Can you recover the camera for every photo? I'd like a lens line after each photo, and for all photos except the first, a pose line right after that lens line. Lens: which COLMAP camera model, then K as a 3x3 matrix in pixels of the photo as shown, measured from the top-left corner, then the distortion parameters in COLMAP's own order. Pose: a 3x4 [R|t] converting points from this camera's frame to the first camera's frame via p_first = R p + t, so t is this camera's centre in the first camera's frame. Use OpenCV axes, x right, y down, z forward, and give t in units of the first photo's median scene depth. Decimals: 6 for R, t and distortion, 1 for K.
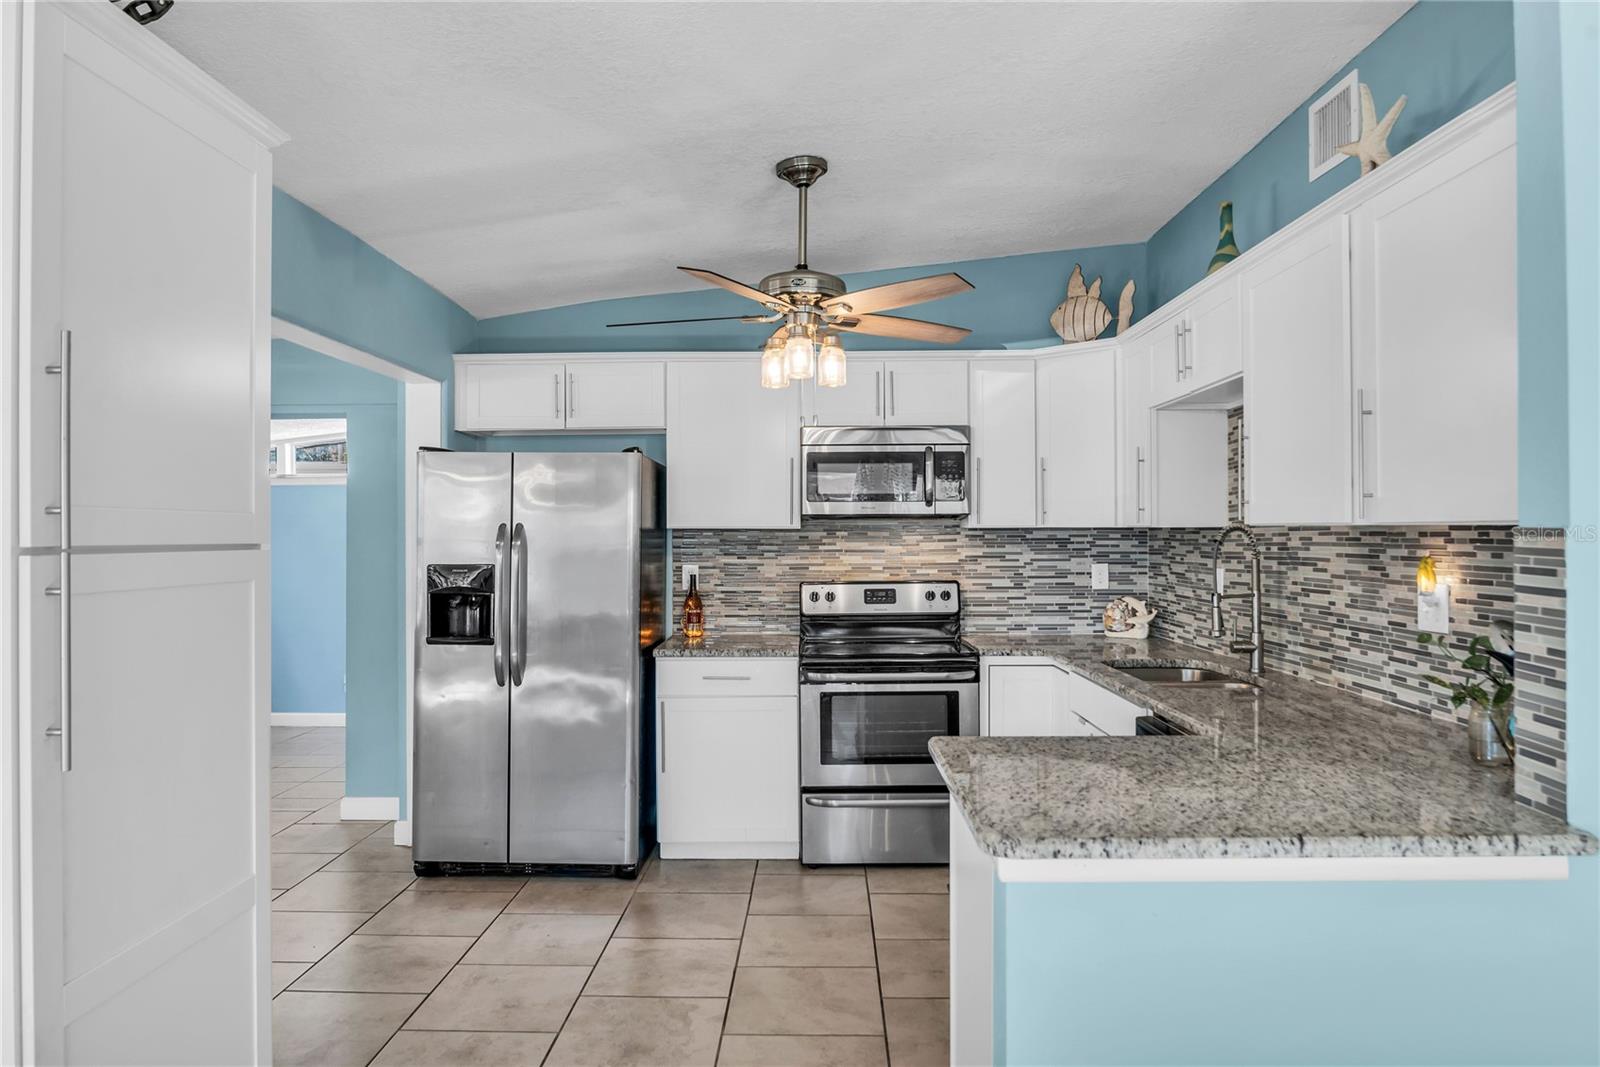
lens RADIAL K [[1028.7, 0, 801.5], [0, 1028.7, 530.4], [0, 0, 1]] dist [-0.021268, 0.002849]
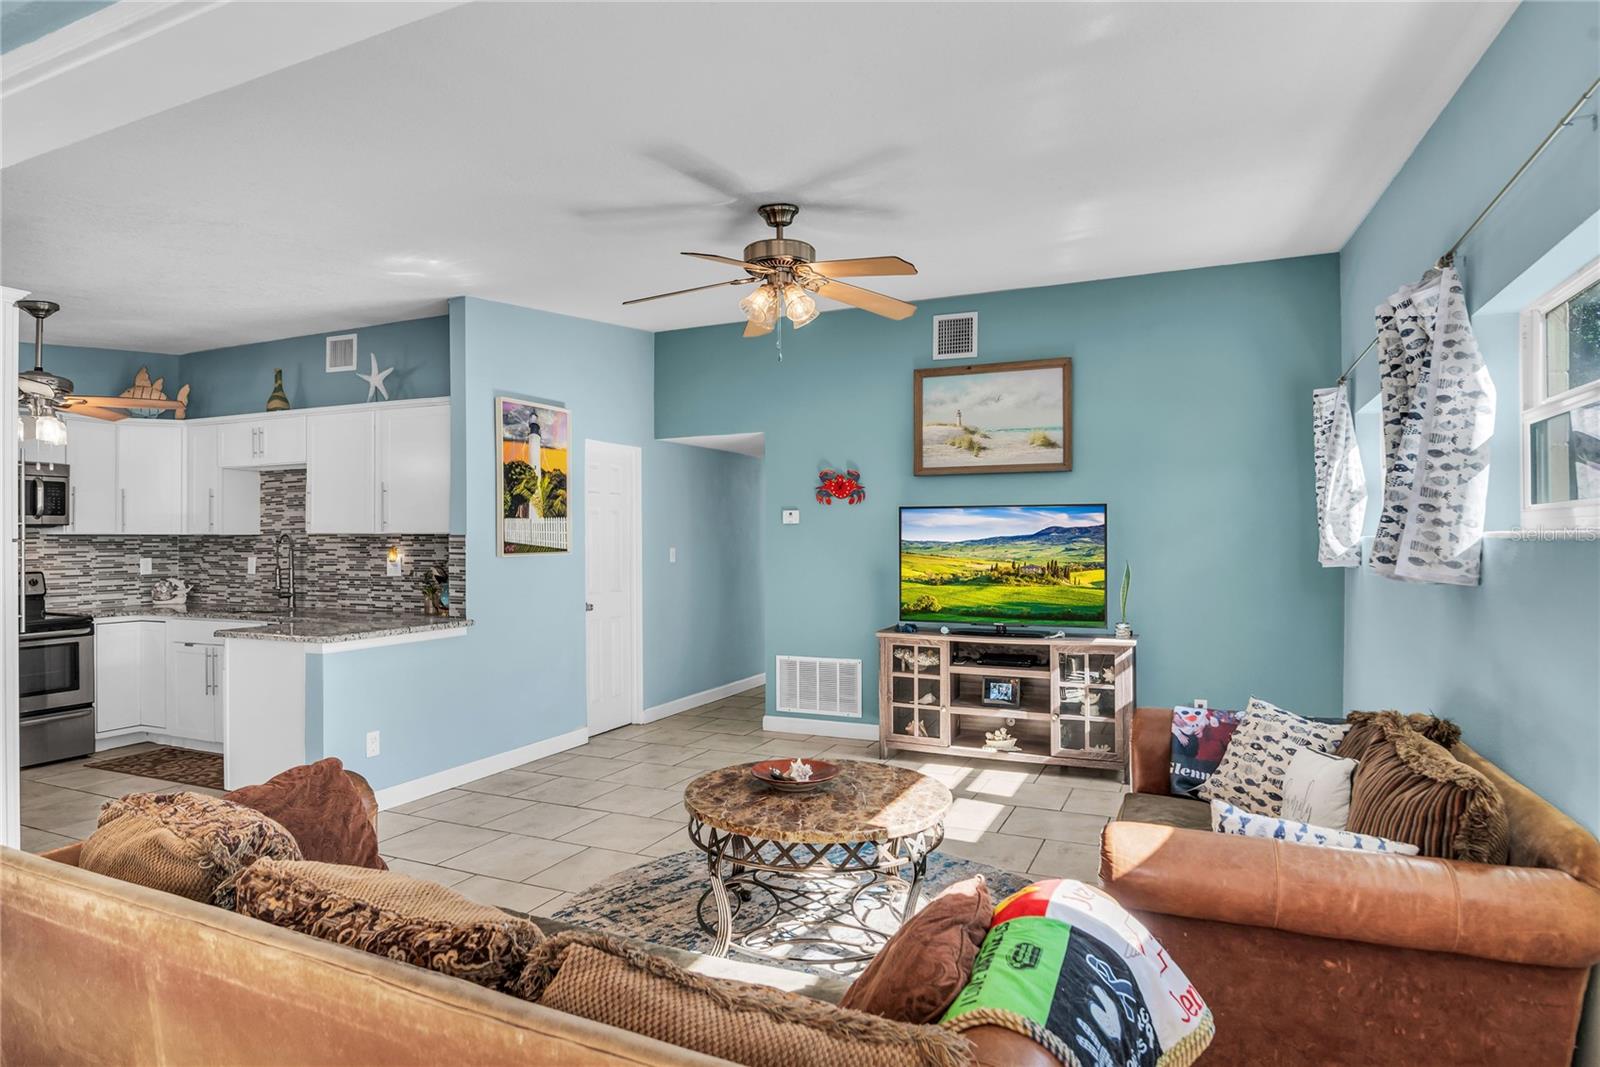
lens RADIAL K [[898.2, 0, 796.8], [0, 898.2, 534.9], [0, 0, 1]] dist [-0.017730, 0.000515]
pose [[0.400892, 0.004855, 0.916113, -0.780565], [-0.000495, 0.999987, -0.005083, 0.005819], [-0.916125, 0.001585, 0.400889, -0.618714]]
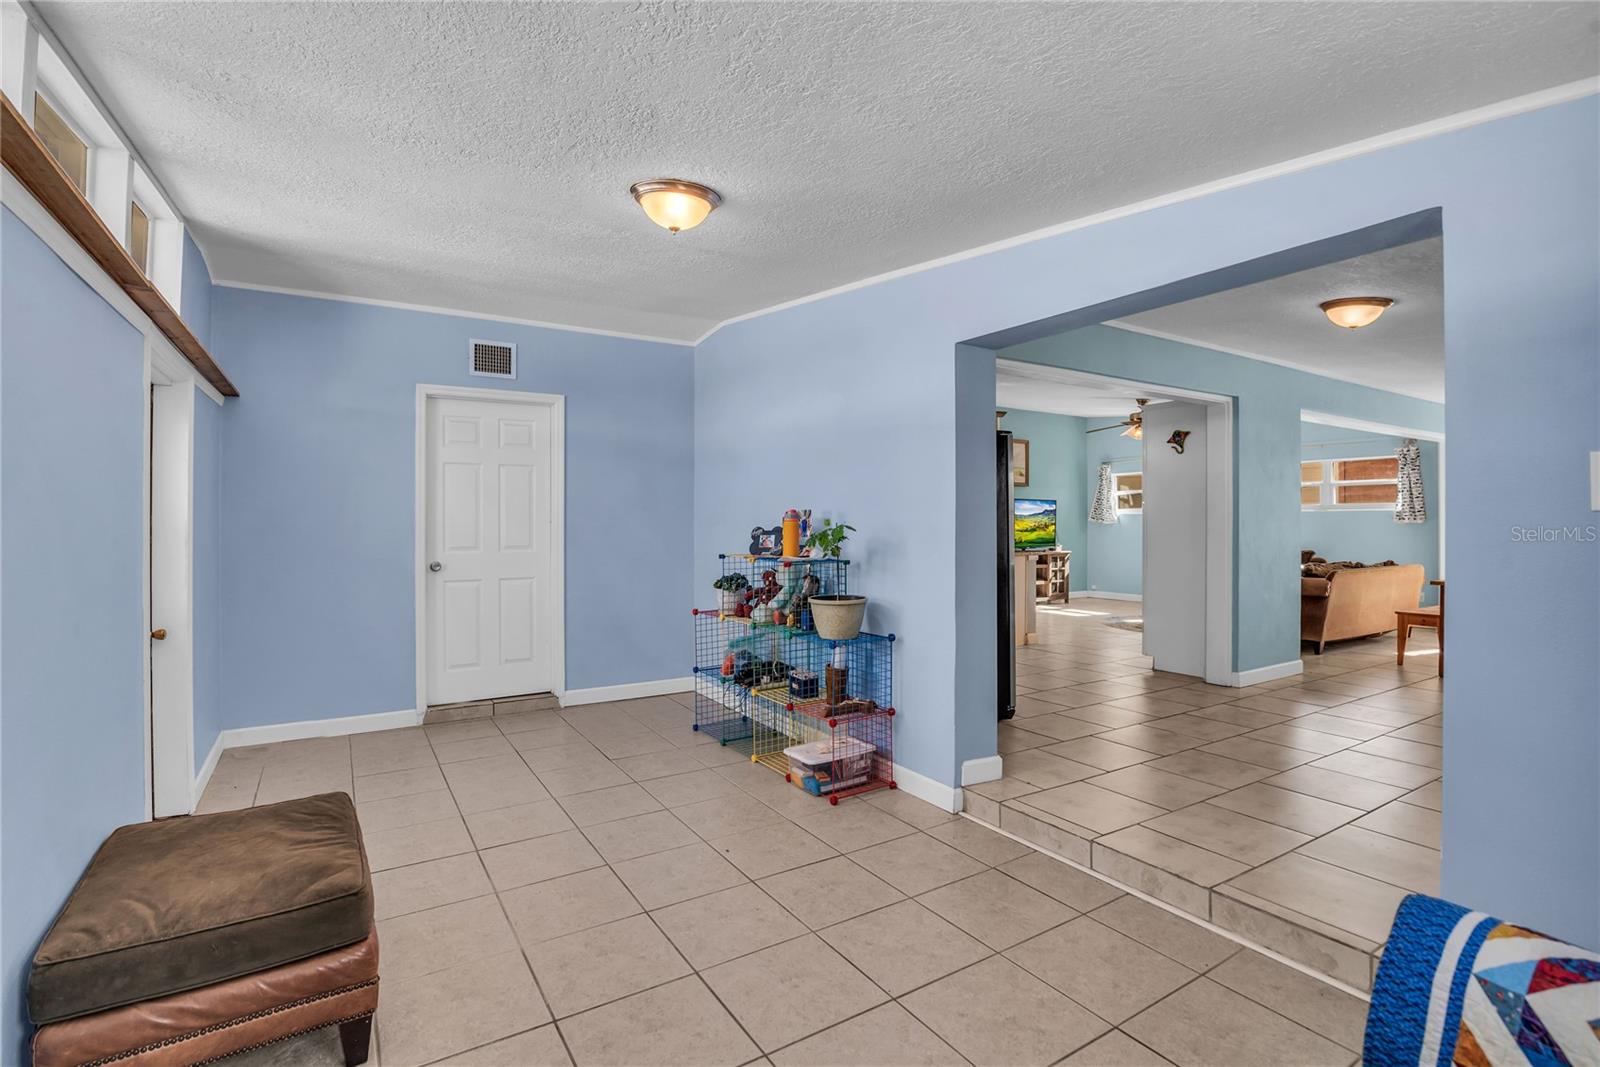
lens RADIAL K [[764.1, 0, 800.1], [0, 764.1, 521.5], [0, 0, 1]] dist [-0.017642, -0.001271]
pose [[-0.560084, 0.005638, 0.828416, -1.366322], [-0.002980, 0.999957, -0.008821, 0.072172], [-0.828430, -0.007409, -0.560043, 2.338988]]
